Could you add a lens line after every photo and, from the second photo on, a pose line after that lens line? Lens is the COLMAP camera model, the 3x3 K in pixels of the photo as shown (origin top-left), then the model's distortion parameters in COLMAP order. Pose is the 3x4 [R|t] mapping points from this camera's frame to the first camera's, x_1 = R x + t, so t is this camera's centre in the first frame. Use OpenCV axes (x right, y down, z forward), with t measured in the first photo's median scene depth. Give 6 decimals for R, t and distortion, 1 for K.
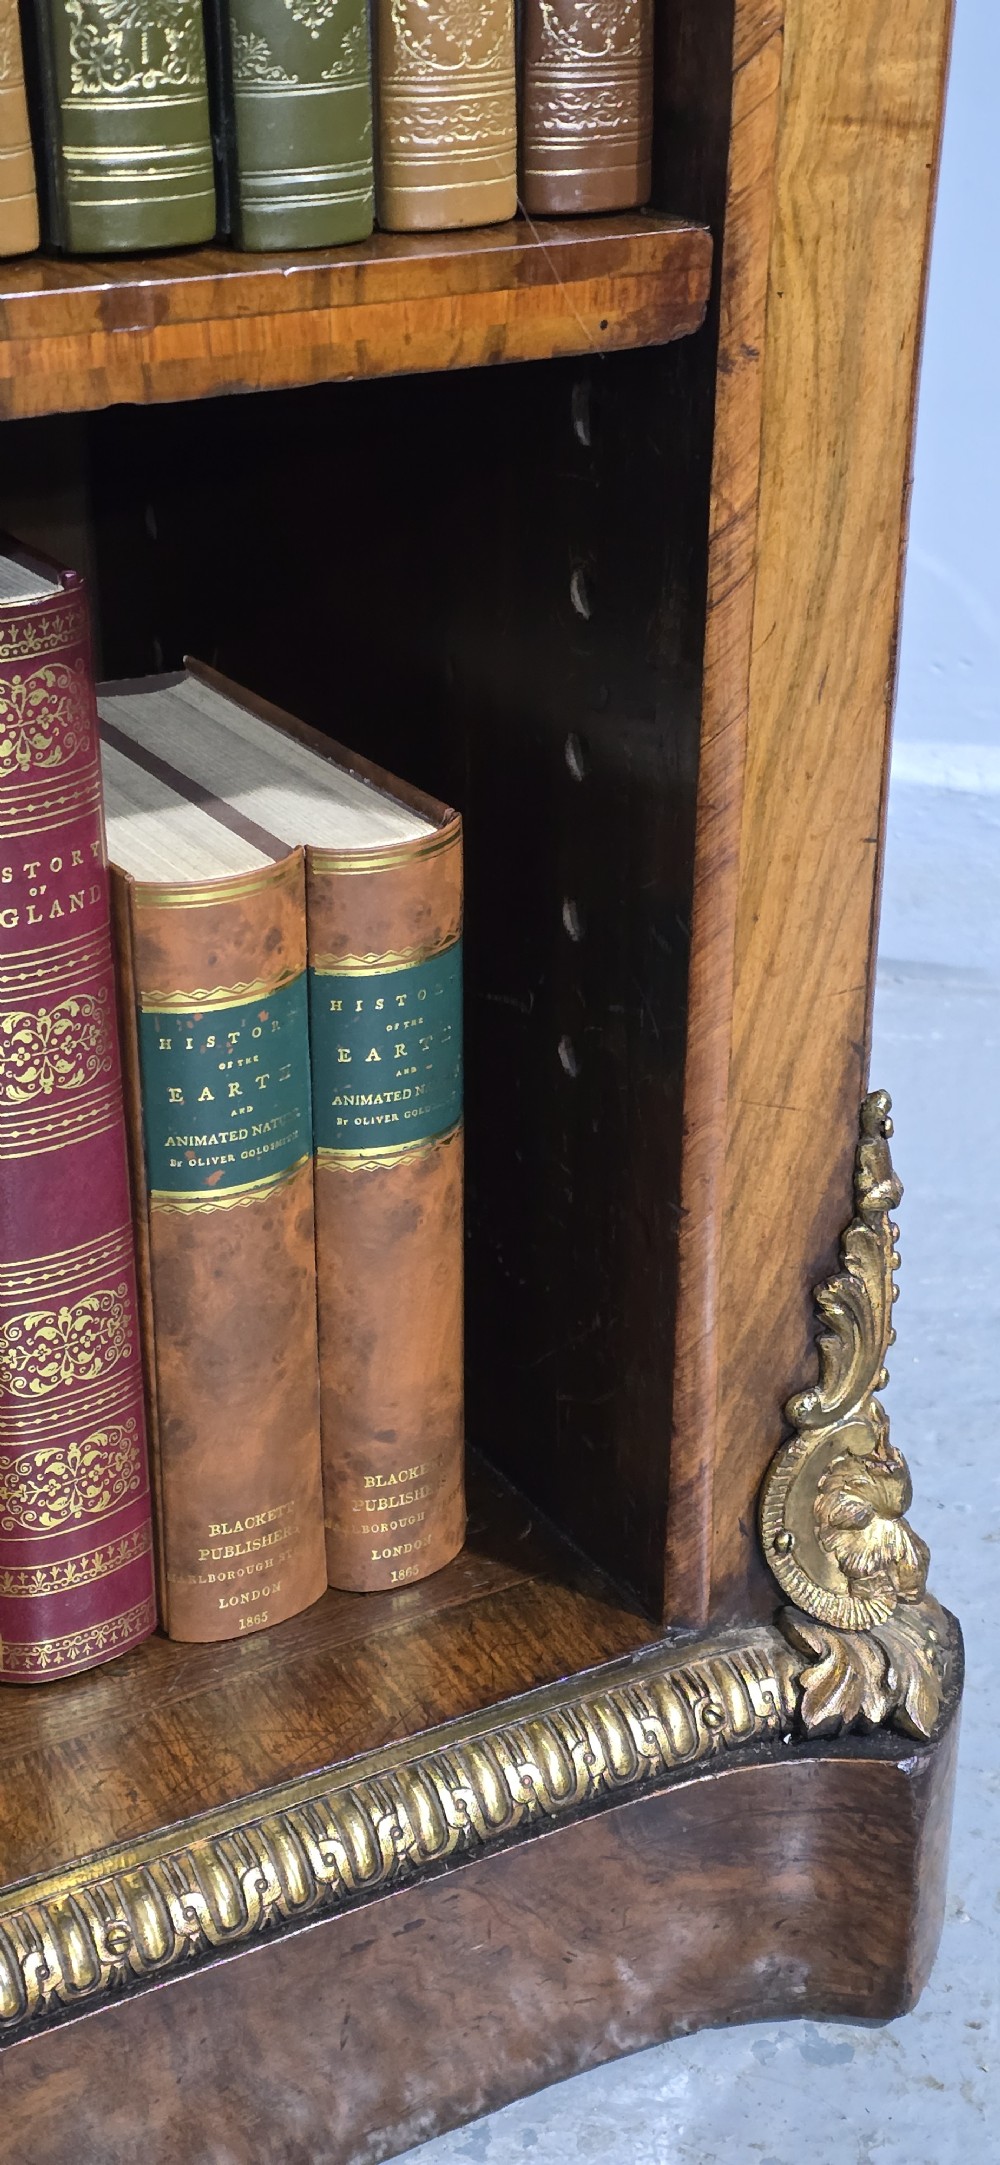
lens RADIAL K [[2858.1, 0, 503.9], [0, 2858.1, 1081.9], [0, 0, 1]] dist [0.201217, -0.719116]
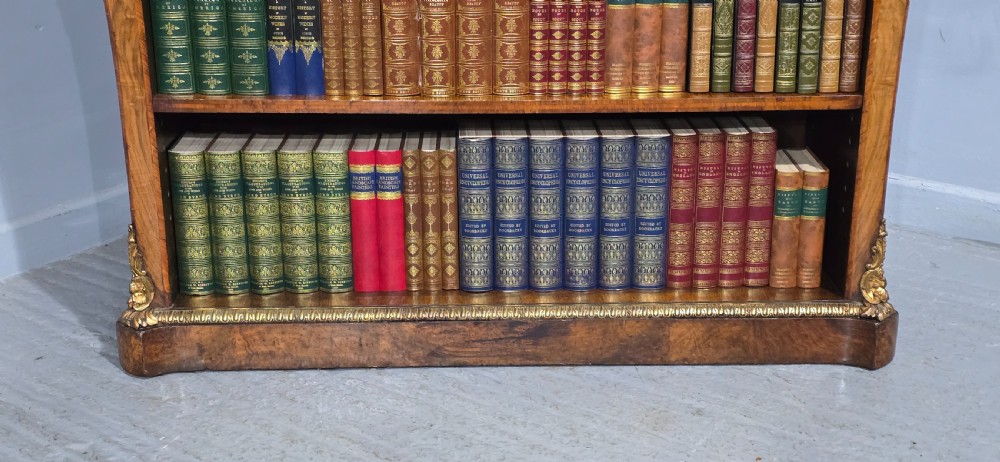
lens RADIAL K [[1337.7, 0, 494.8], [0, 1337.7, 240.6], [0, 0, 1]] dist [0.239026, -0.904889]
pose [[0.868513, 0.156365, -0.470356, 0.862843], [-0.203399, 0.977792, -0.050519, 0.411171], [0.452011, 0.139546, 0.881030, -2.271658]]
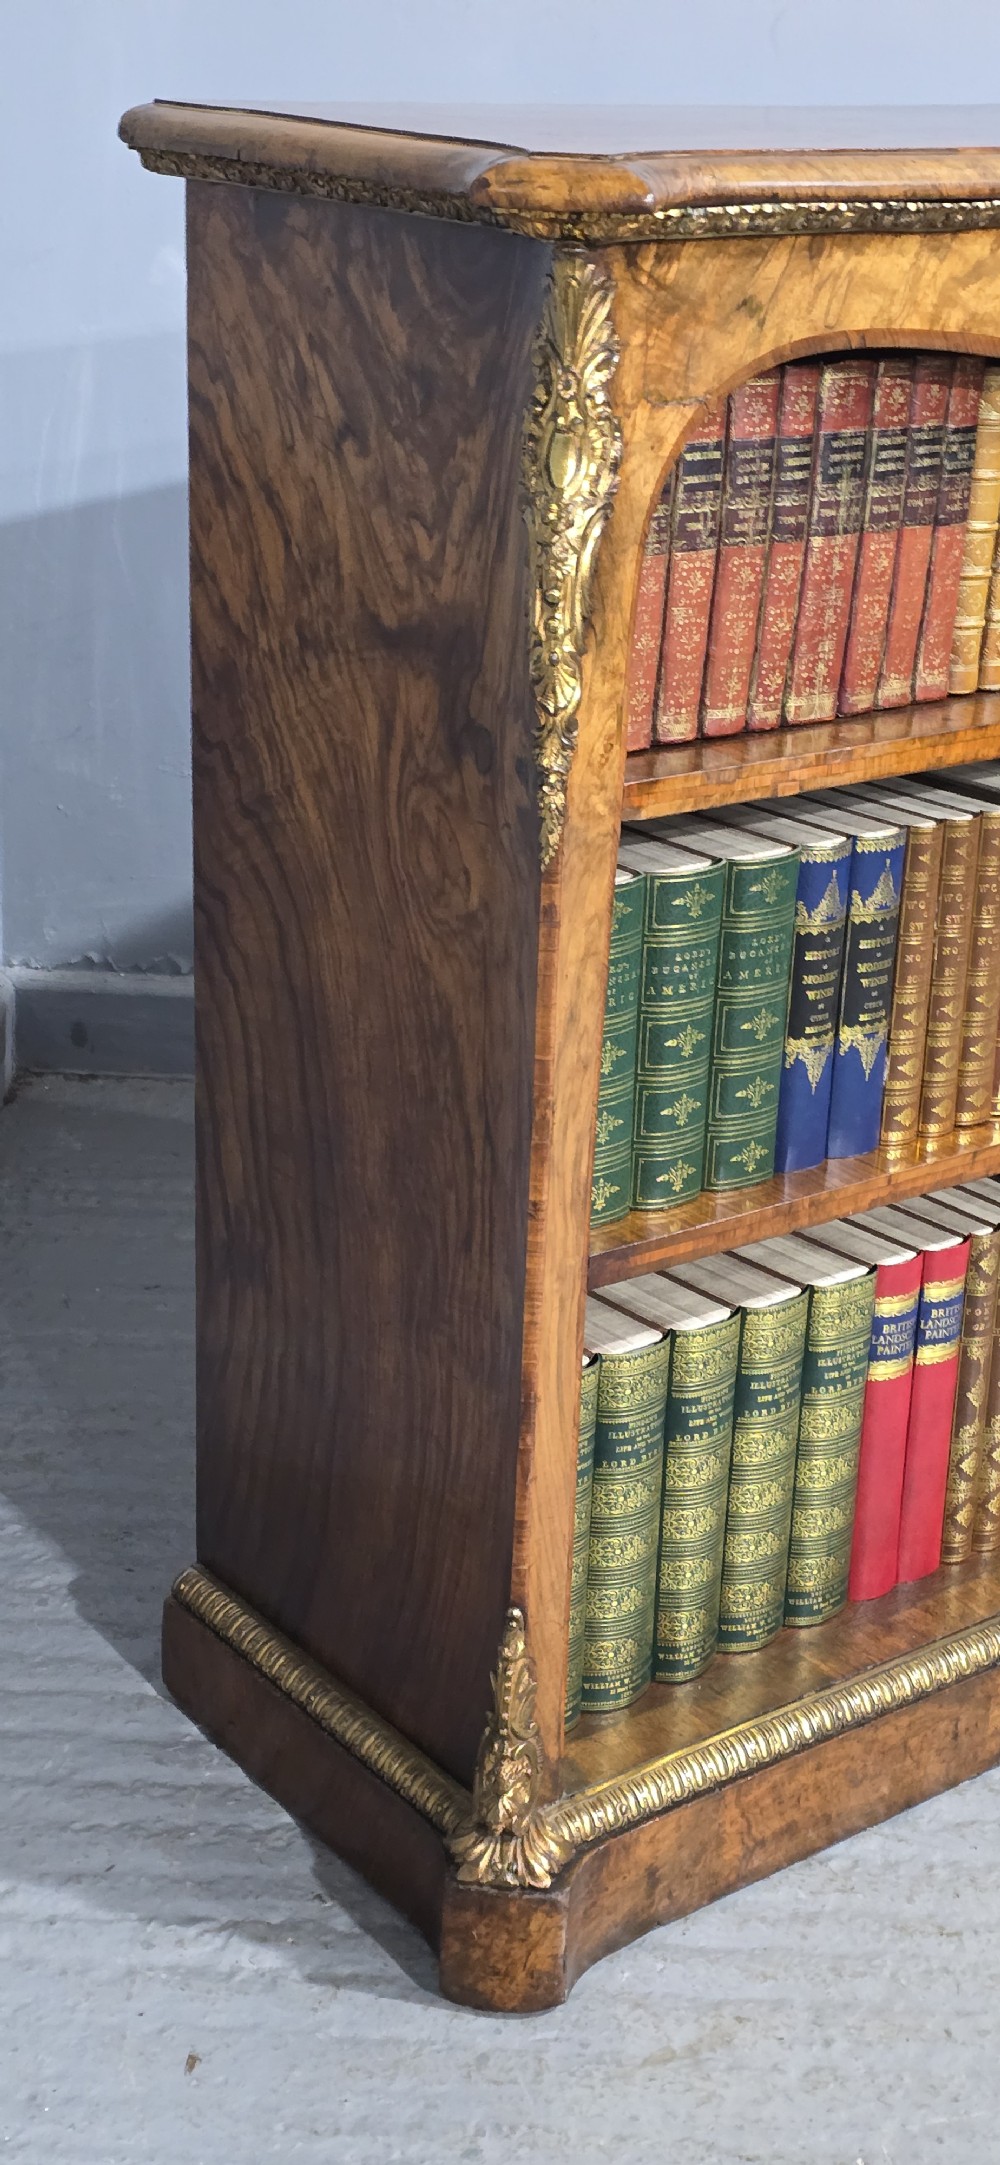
lens RADIAL K [[2858.1, 0, 503.9], [0, 2858.1, 1081.9], [0, 0, 1]] dist [0.201217, -0.719116]
pose [[0.991513, -0.016881, 0.128908, -1.757934], [0.027004, 0.996651, -0.077189, 0.126577], [-0.127174, 0.080015, 0.988648, -2.273534]]
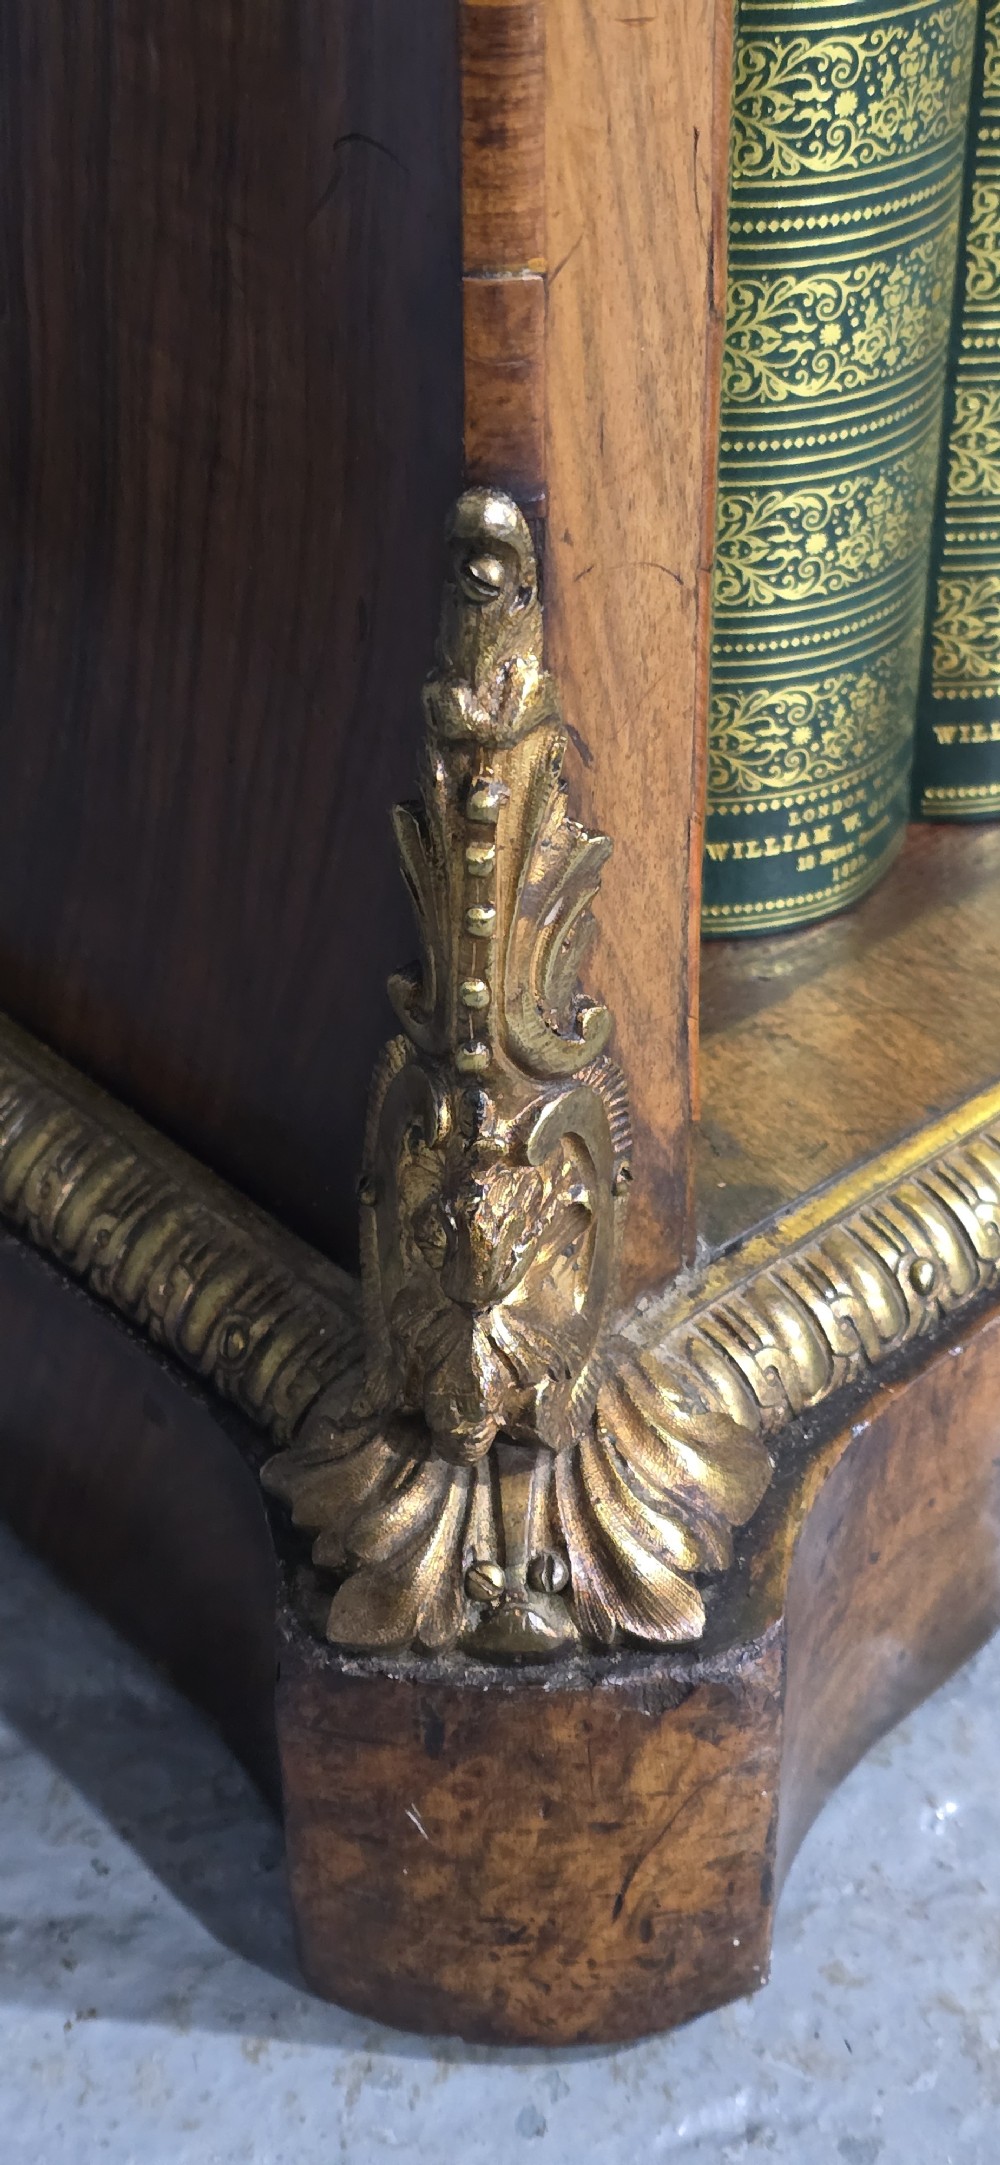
lens RADIAL K [[2896.2, 0, 500.0], [0, 2896.2, 1082.5], [0, 0, 1]] dist [0.239026, -0.904889]
pose [[0.976346, -0.139086, 0.165539, -1.536979], [0.106300, 0.975493, 0.192652, 0.389126], [-0.188278, -0.170498, 0.967203, -0.318942]]
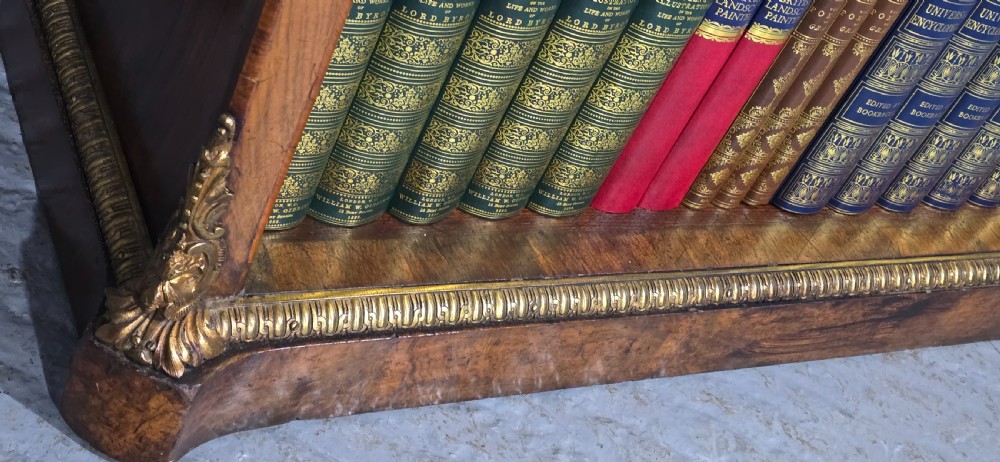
lens RADIAL K [[1320.1, 0, 500.0], [0, 1320.1, 231.0], [0, 0, 1]] dist [0.201217, -0.719116]
pose [[0.925372, 0.332964, 0.181166, -1.401656], [-0.369031, 0.900546, 0.229854, 0.153998], [-0.086615, -0.279557, 0.956214, -0.819844]]
